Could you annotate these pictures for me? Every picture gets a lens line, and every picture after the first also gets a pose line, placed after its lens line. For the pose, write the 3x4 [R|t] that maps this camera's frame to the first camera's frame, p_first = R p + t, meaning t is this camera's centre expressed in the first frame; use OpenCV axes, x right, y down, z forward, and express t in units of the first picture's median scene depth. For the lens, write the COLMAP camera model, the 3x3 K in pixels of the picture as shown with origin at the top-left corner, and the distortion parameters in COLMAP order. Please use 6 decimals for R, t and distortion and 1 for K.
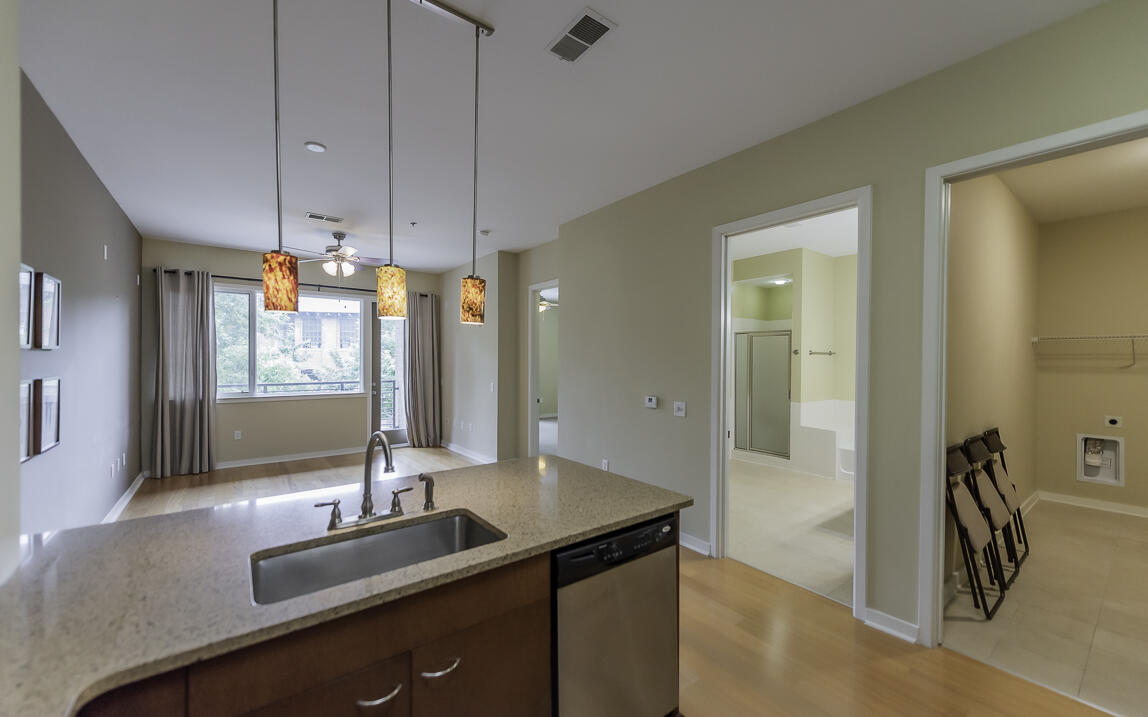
lens RADIAL K [[445.2, 0, 574.0], [0, 445.2, 358.5], [0, 0, 1]] dist [0.002167, -0.000235]
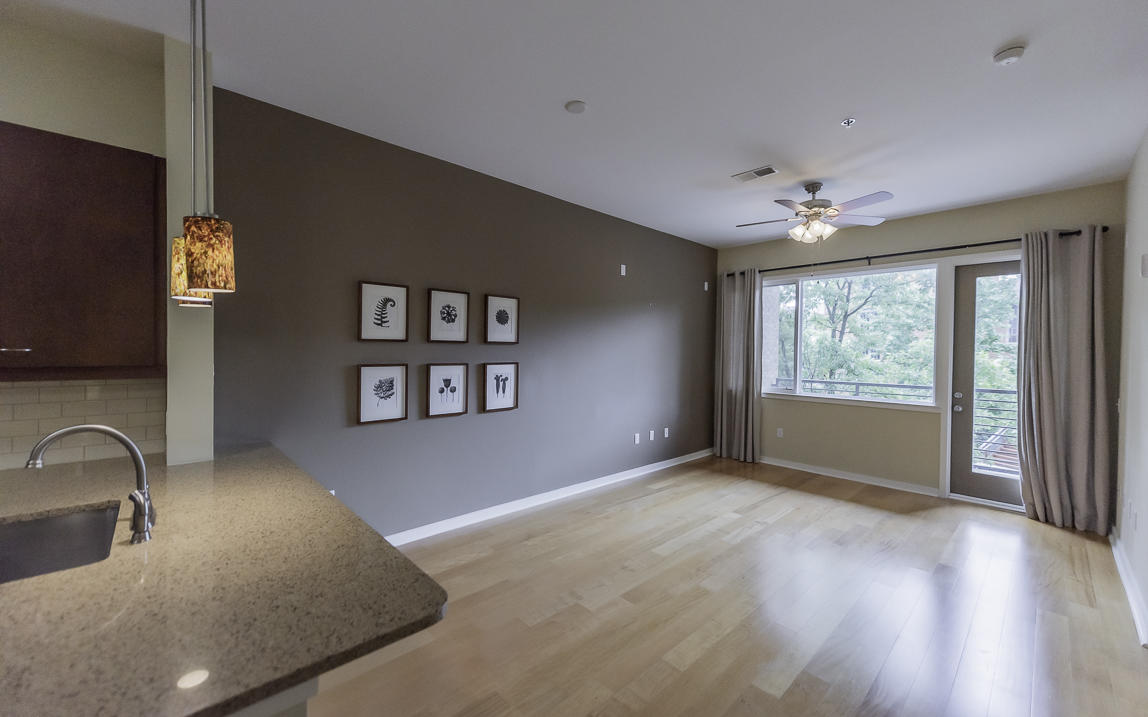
lens RADIAL K [[444.7, 0, 579.6], [0, 444.7, 353.5], [0, 0, 1]] dist [0.001112, -0.000232]
pose [[0.101087, 0.007128, -0.994852, 0.161617], [-0.010712, 0.999924, 0.006076, 0.000201], [0.994820, 0.010042, 0.101156, 0.516302]]
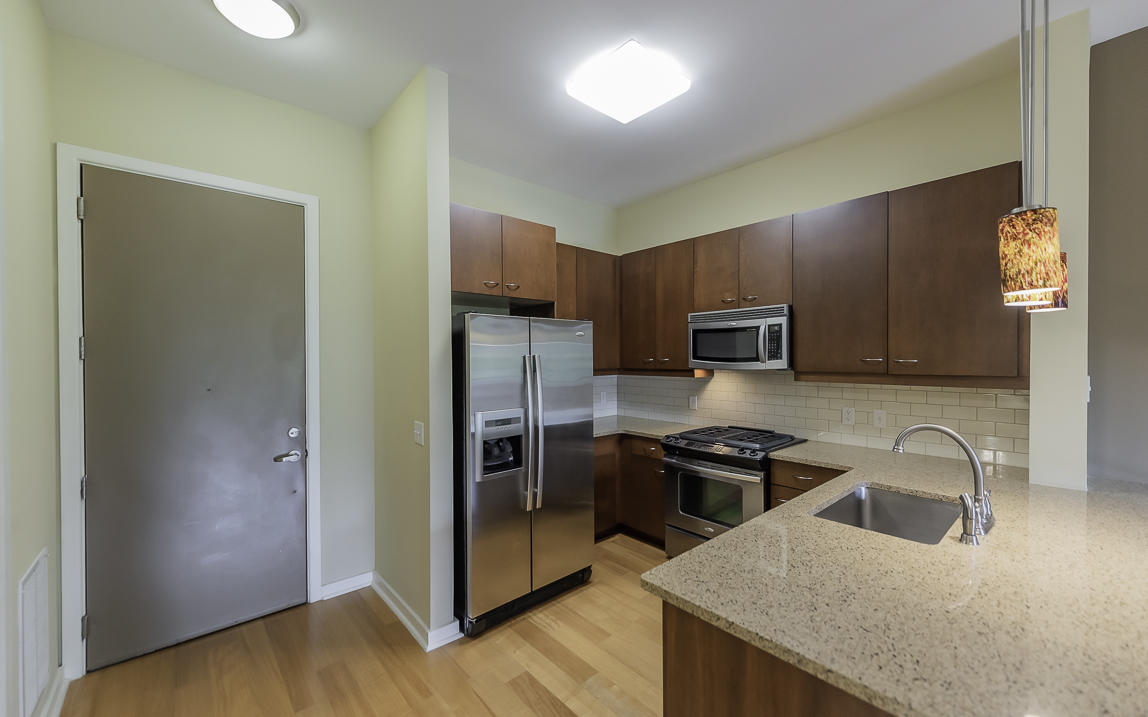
lens RADIAL K [[445.2, 0, 574.0], [0, 445.2, 358.5], [0, 0, 1]] dist [0.002167, -0.000235]
pose [[-0.997651, 0.001966, -0.068478, 0.138259], [0.001982, 0.999998, -0.000164, 0.001450], [0.068478, -0.000299, -0.997653, 0.539541]]
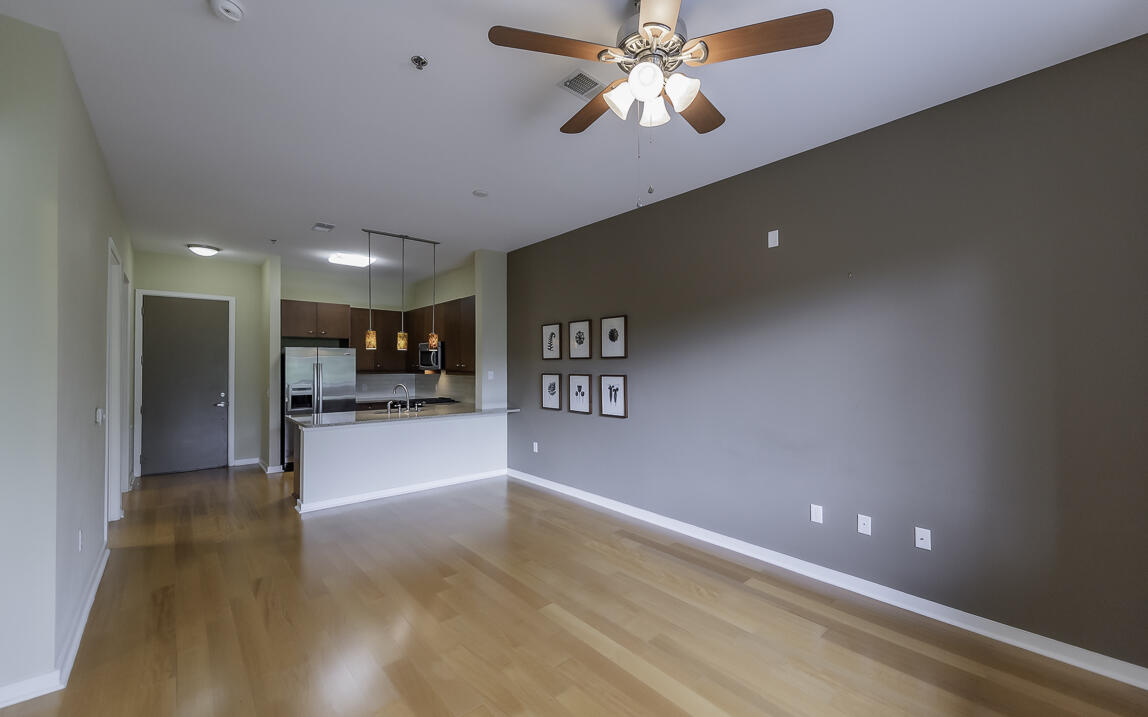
lens RADIAL K [[463.2, 0, 589.3], [0, 463.2, 357.7], [0, 0, 1]] dist [-0.001884, -0.000308]
pose [[-0.997347, -0.003086, -0.072727, -0.443605], [-0.001731, 0.999824, -0.018689, 0.004934], [0.072772, -0.018513, -0.997177, 1.295428]]
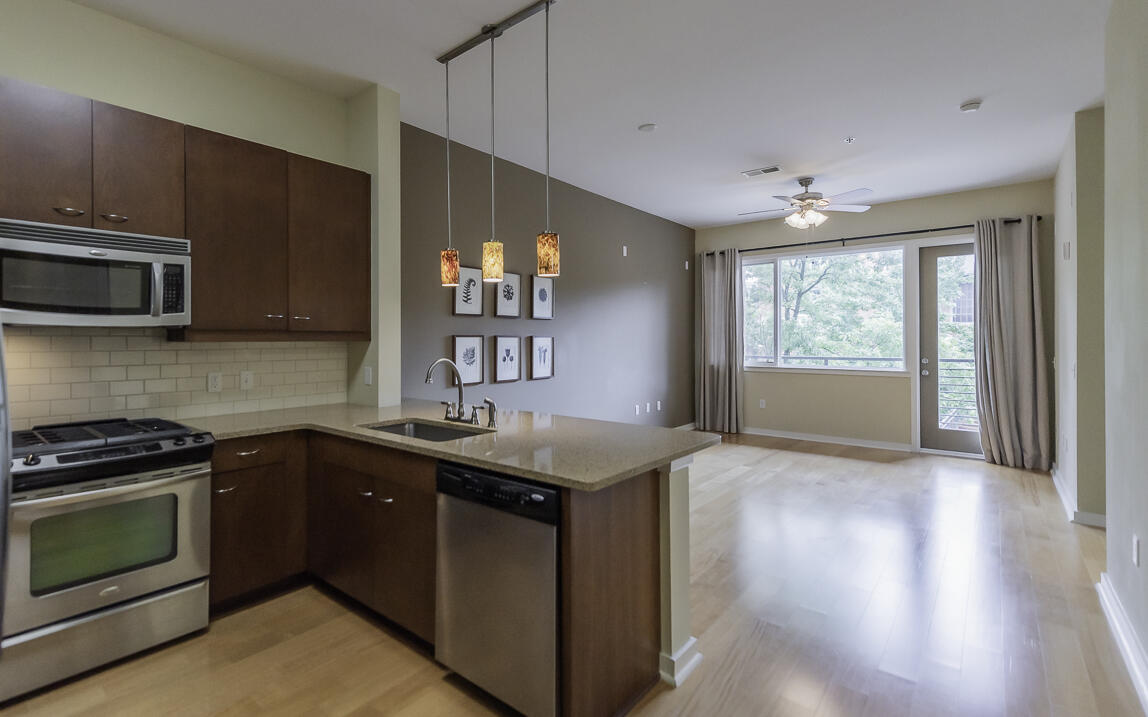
lens RADIAL K [[532.4, 0, 505.7], [0, 532.4, 334.2], [0, 0, 1]] dist [0.001738, 0.000419]
pose [[0.170619, -0.012295, -0.985260, 0.365603], [0.004023, 0.999923, -0.011782, 0.028155], [0.985329, -0.001953, 0.170656, 0.240856]]
